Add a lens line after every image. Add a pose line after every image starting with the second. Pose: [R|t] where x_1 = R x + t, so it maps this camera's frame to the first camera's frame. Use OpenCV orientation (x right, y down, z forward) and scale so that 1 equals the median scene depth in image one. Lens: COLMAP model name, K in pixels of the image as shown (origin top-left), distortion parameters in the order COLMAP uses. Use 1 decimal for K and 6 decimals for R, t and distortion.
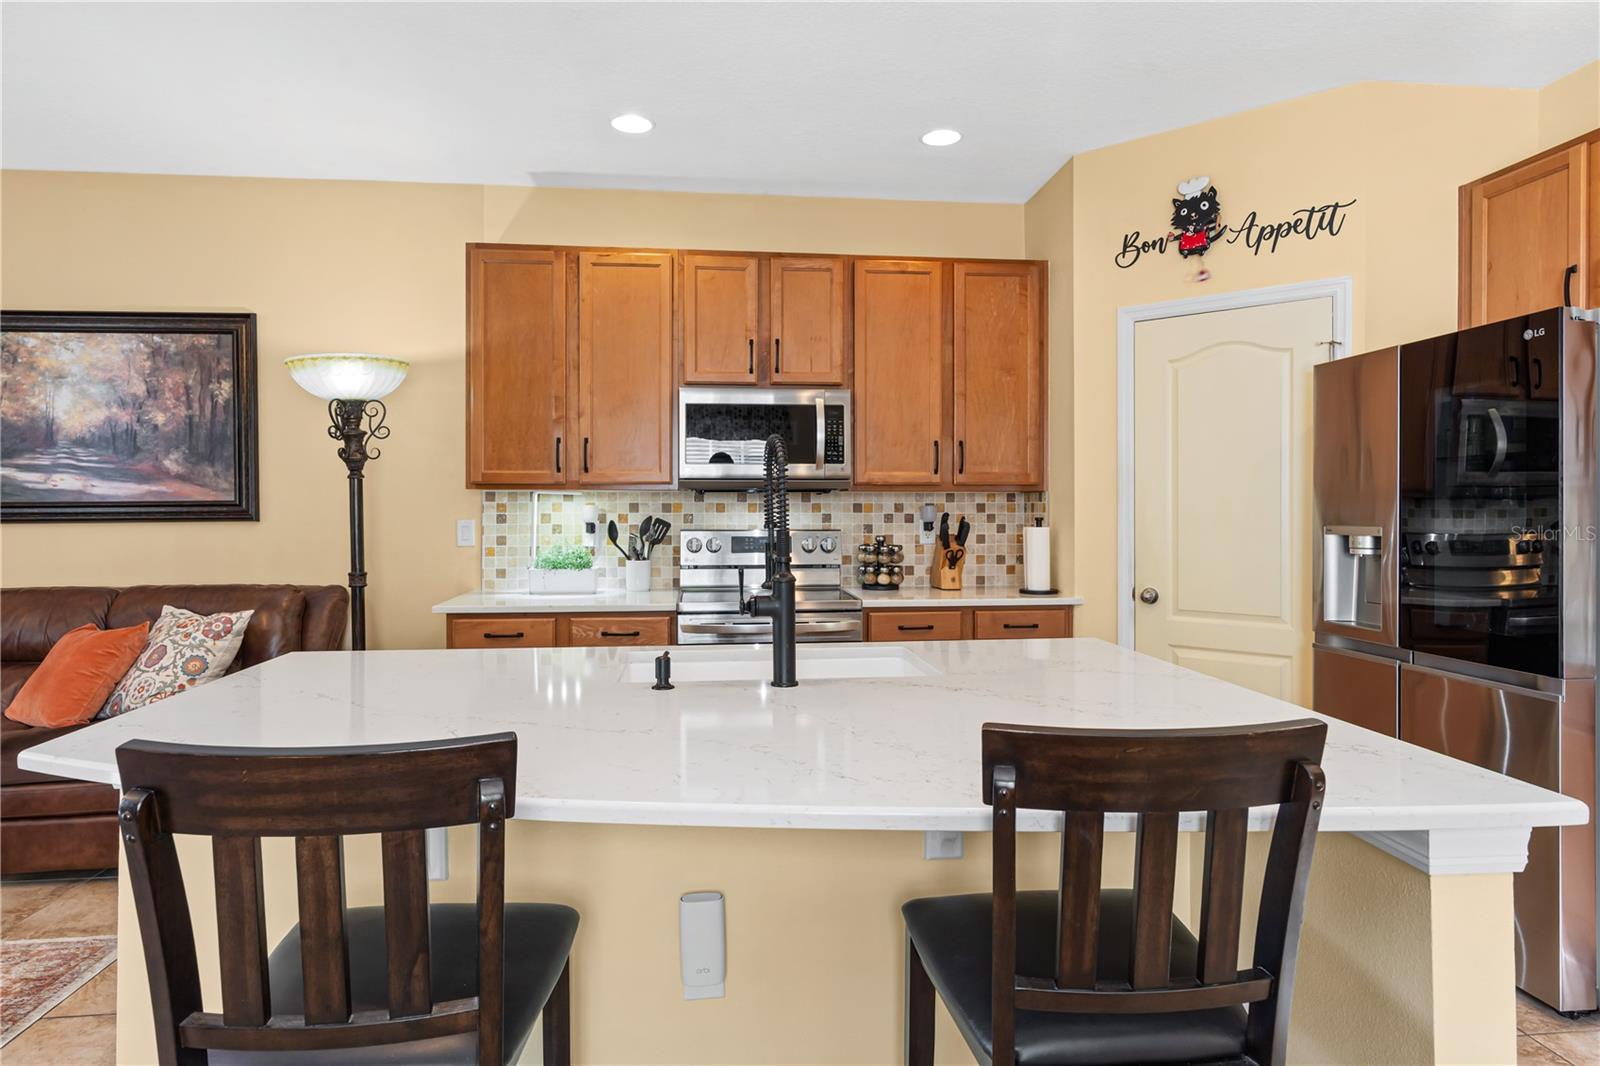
lens RADIAL K [[895.7, 0, 798.4], [0, 895.7, 508.7], [0, 0, 1]] dist [-0.004384, -0.000441]
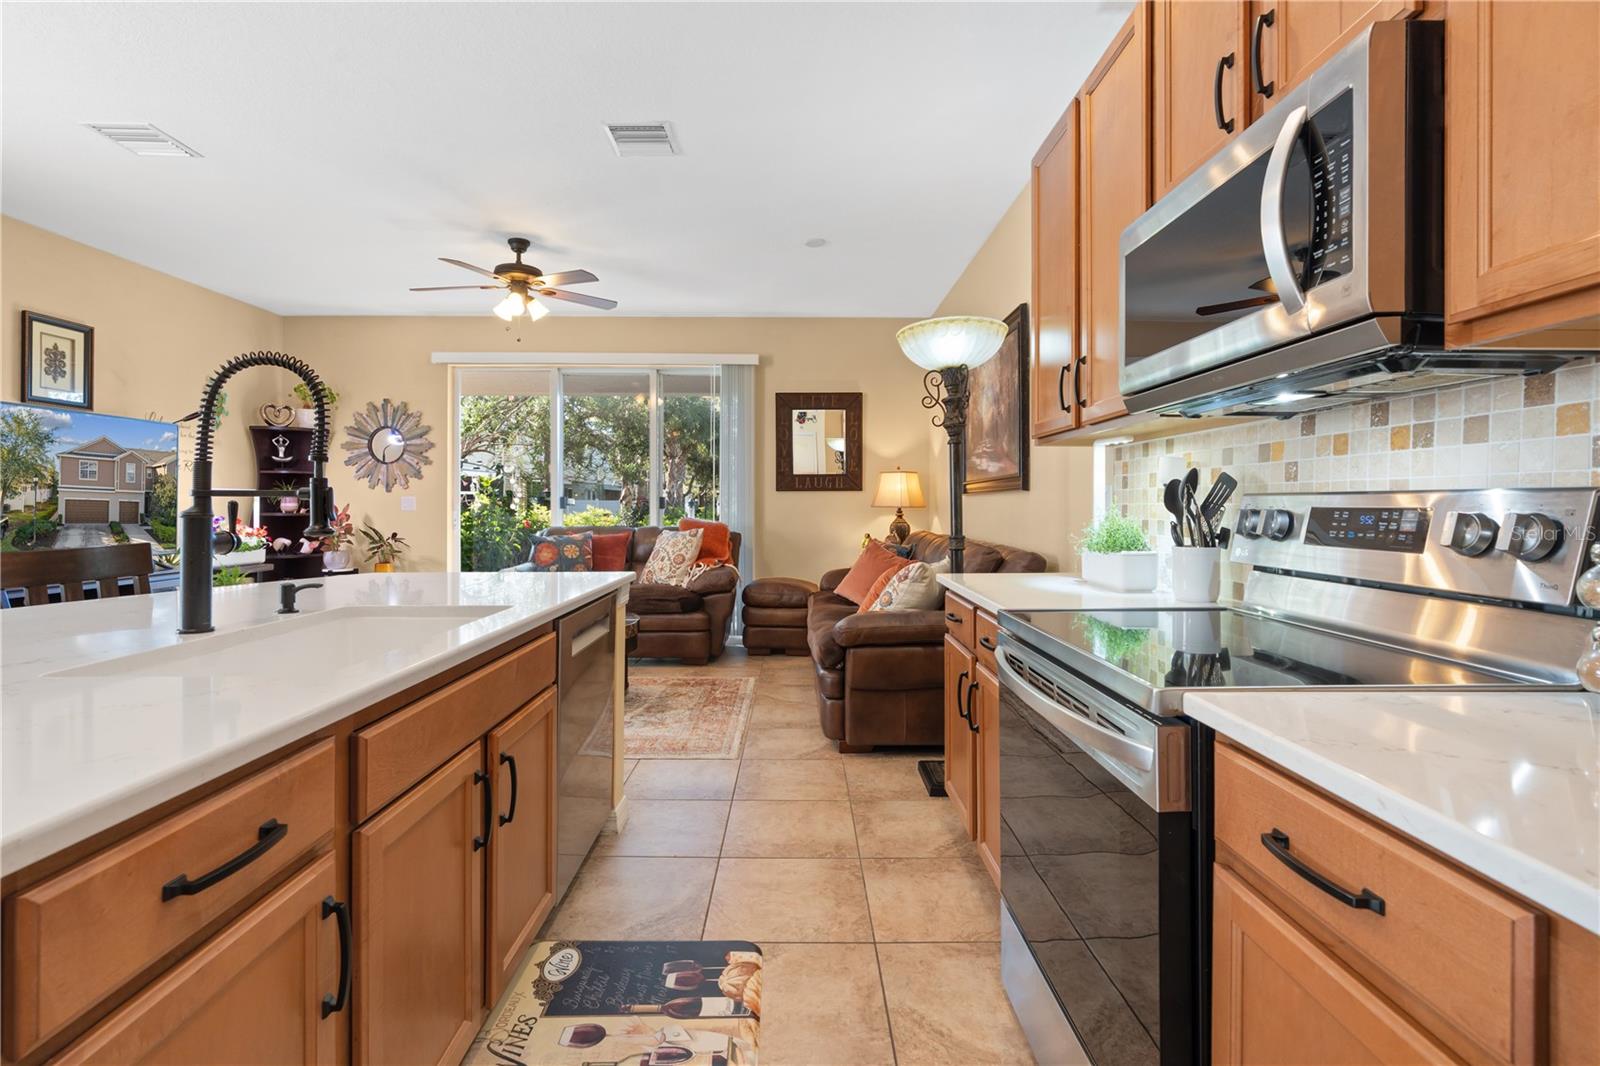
lens RADIAL K [[727.6, 0, 801.0], [0, 727.6, 505.4], [0, 0, 1]] dist [-0.010529, 0.004828]
pose [[-0.098240, 0.001884, -0.995161, 0.321441], [-0.006037, 0.999979, 0.002489, 0.032609], [0.995144, 0.006252, -0.098227, 0.829041]]
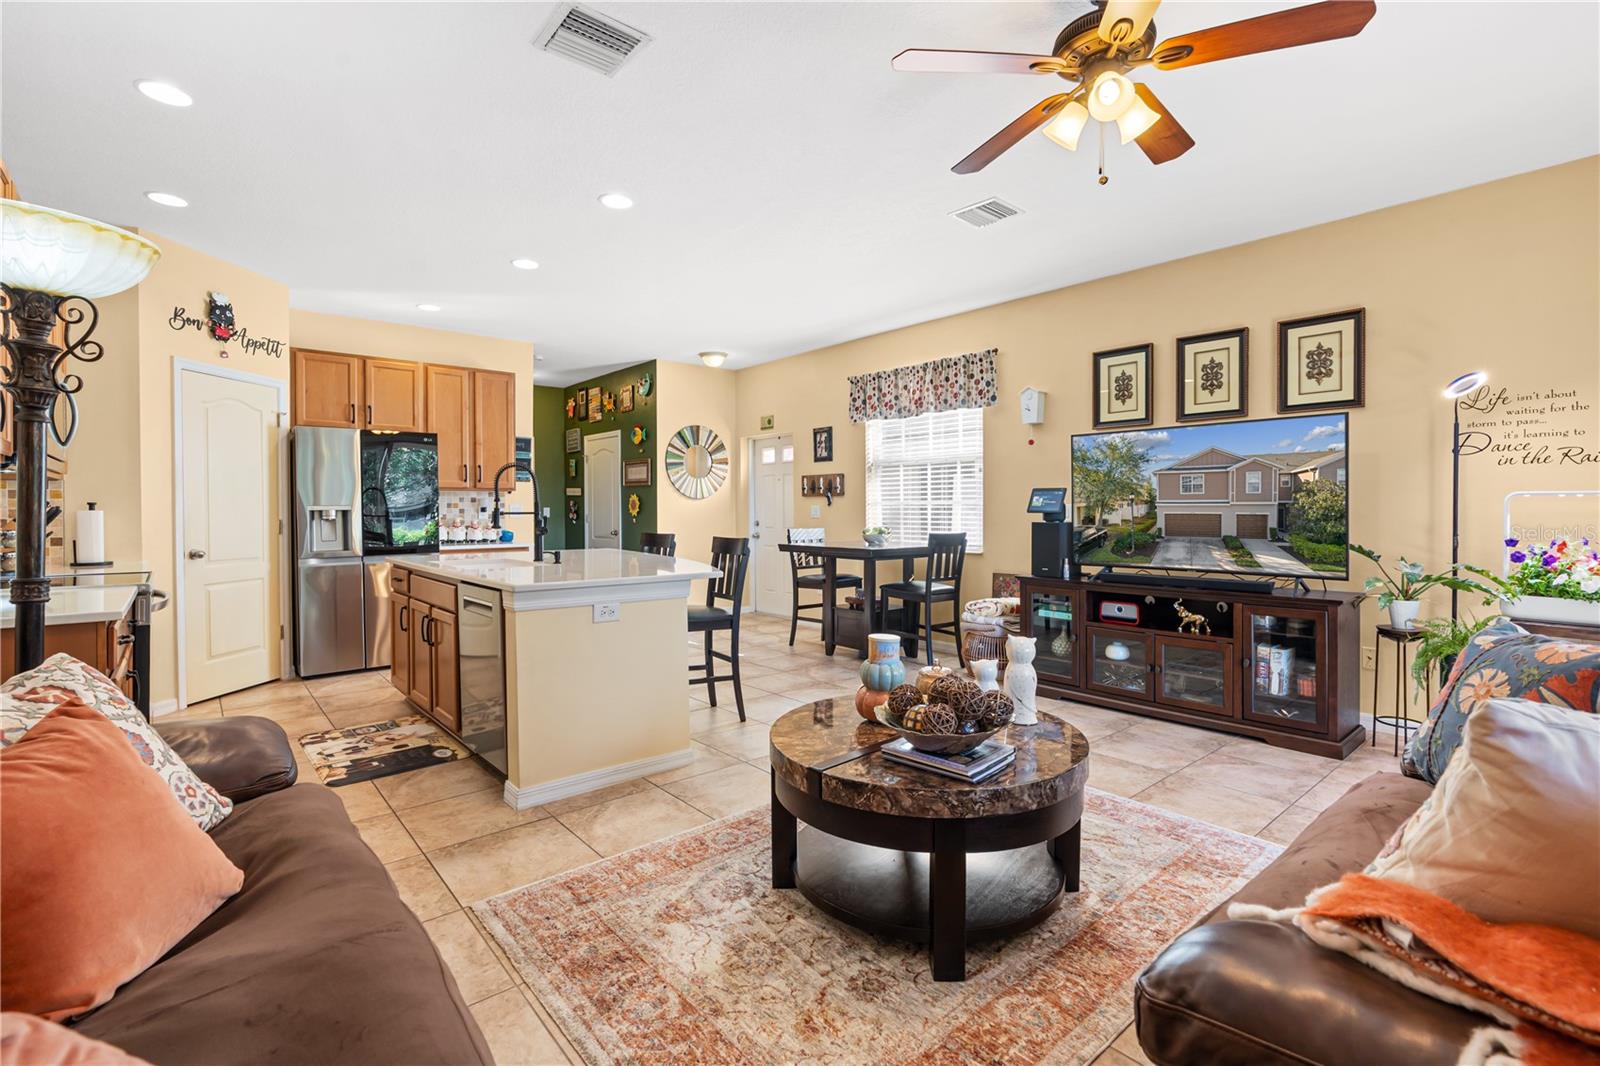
lens RADIAL K [[727.6, 0, 800.4], [0, 727.6, 514.0], [0, 0, 1]] dist [-0.010529, 0.004828]
pose [[-0.570834, -0.003245, 0.821059, -1.088179], [0.006917, 0.999938, 0.008760, 0.023418], [-0.821037, 0.010680, -0.570776, 0.782601]]
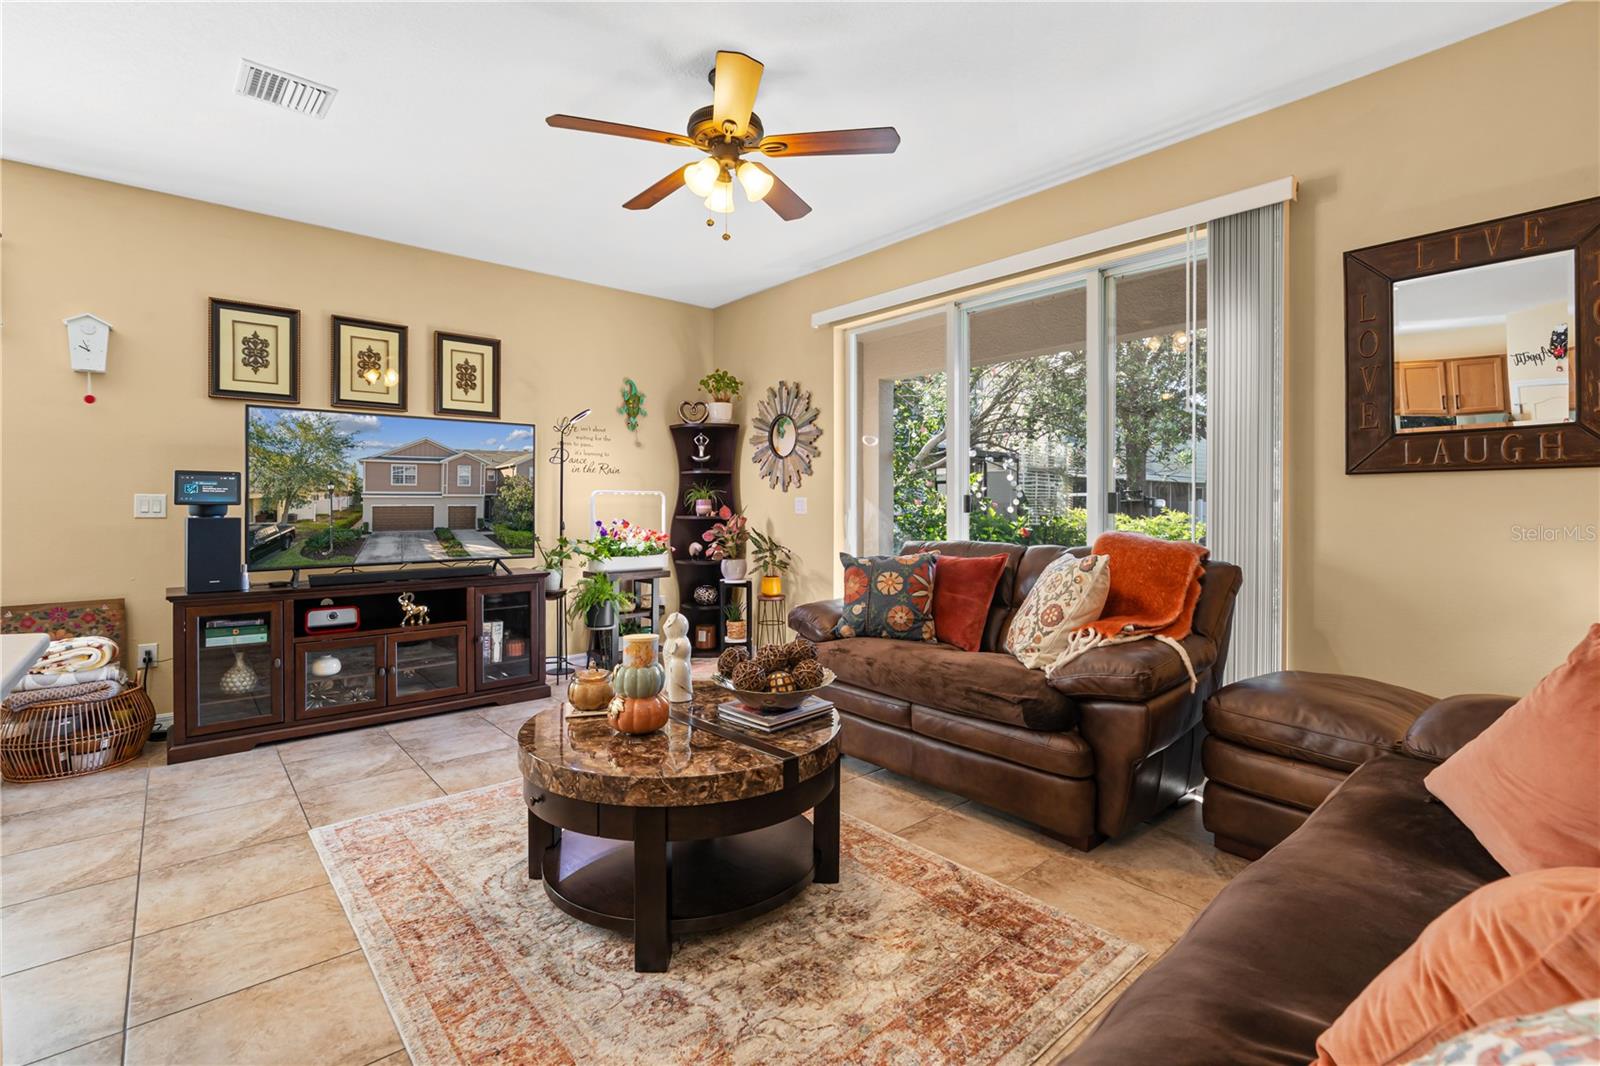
lens RADIAL K [[727.6, 0, 802.5], [0, 727.6, 514.4], [0, 0, 1]] dist [-0.010529, 0.004828]
pose [[-0.816588, 0.010721, -0.577122, -0.423605], [0.000778, 0.999847, 0.017473, 0.031066], [0.577221, 0.013820, -0.816471, 0.889133]]
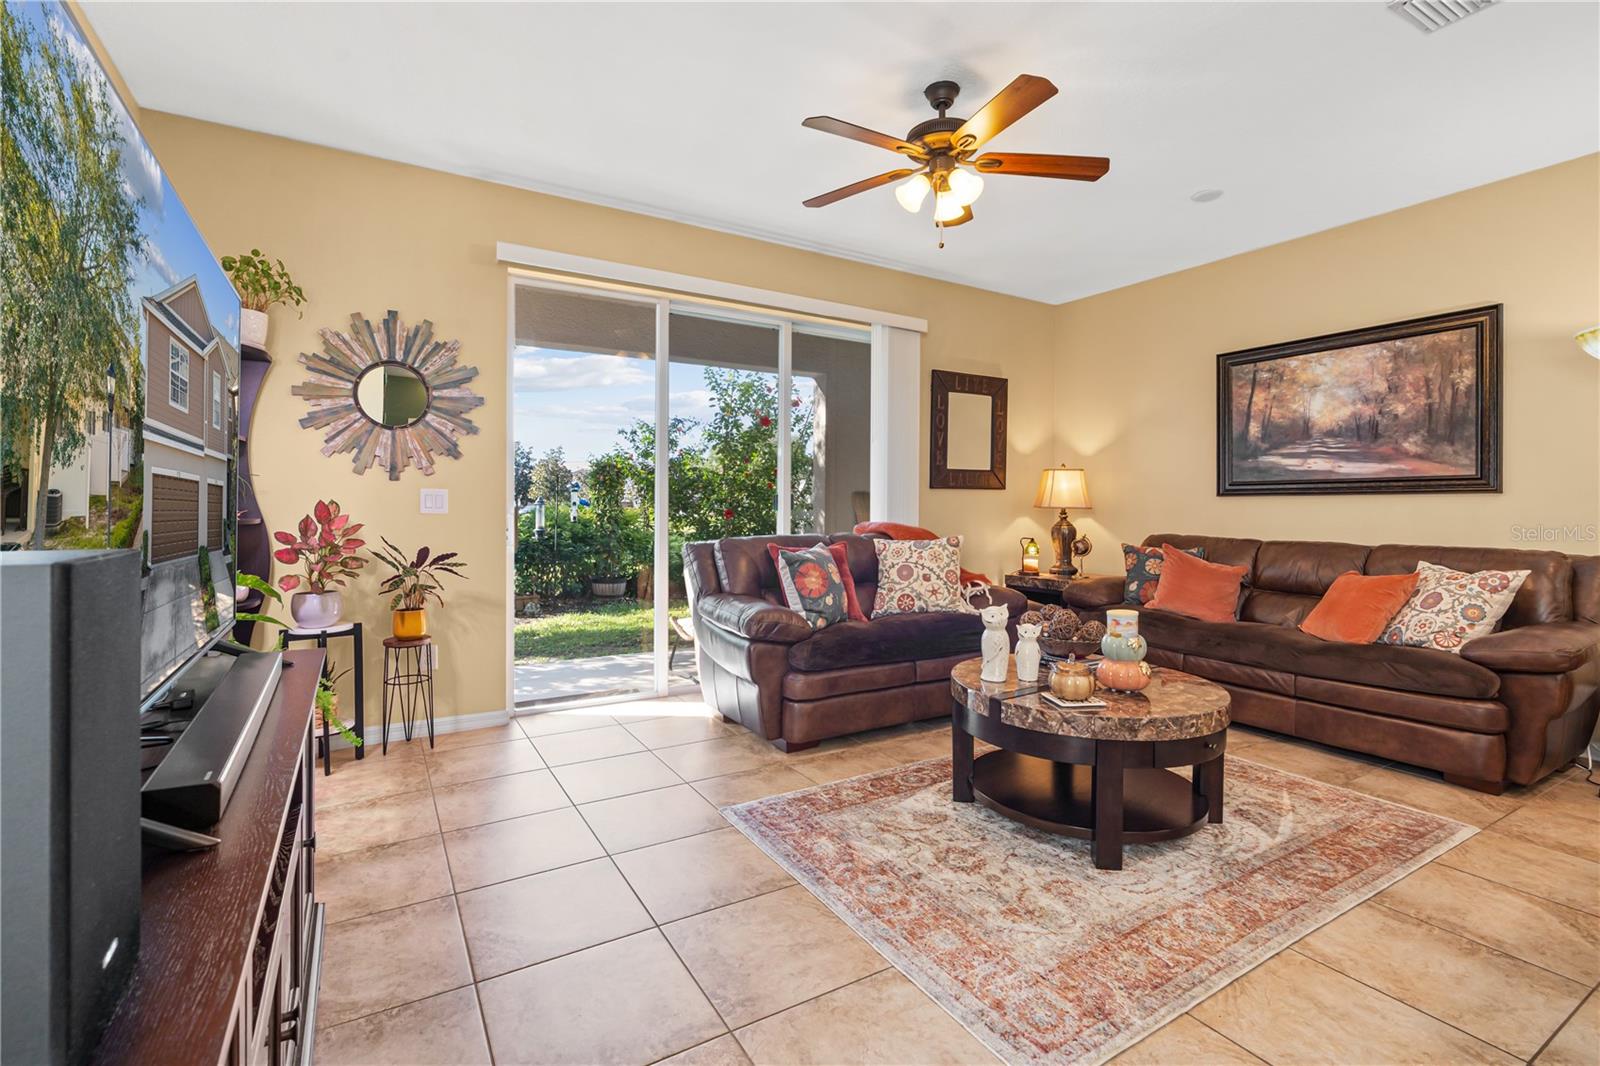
lens RADIAL K [[727.6, 0, 802.4], [0, 727.6, 512.6], [0, 0, 1]] dist [-0.010529, 0.004828]
pose [[0.423402, 0.012541, -0.905855, -0.167788], [-0.009850, 0.999909, 0.009239, 0.039113], [0.905888, 0.005011, 0.423487, -0.152422]]
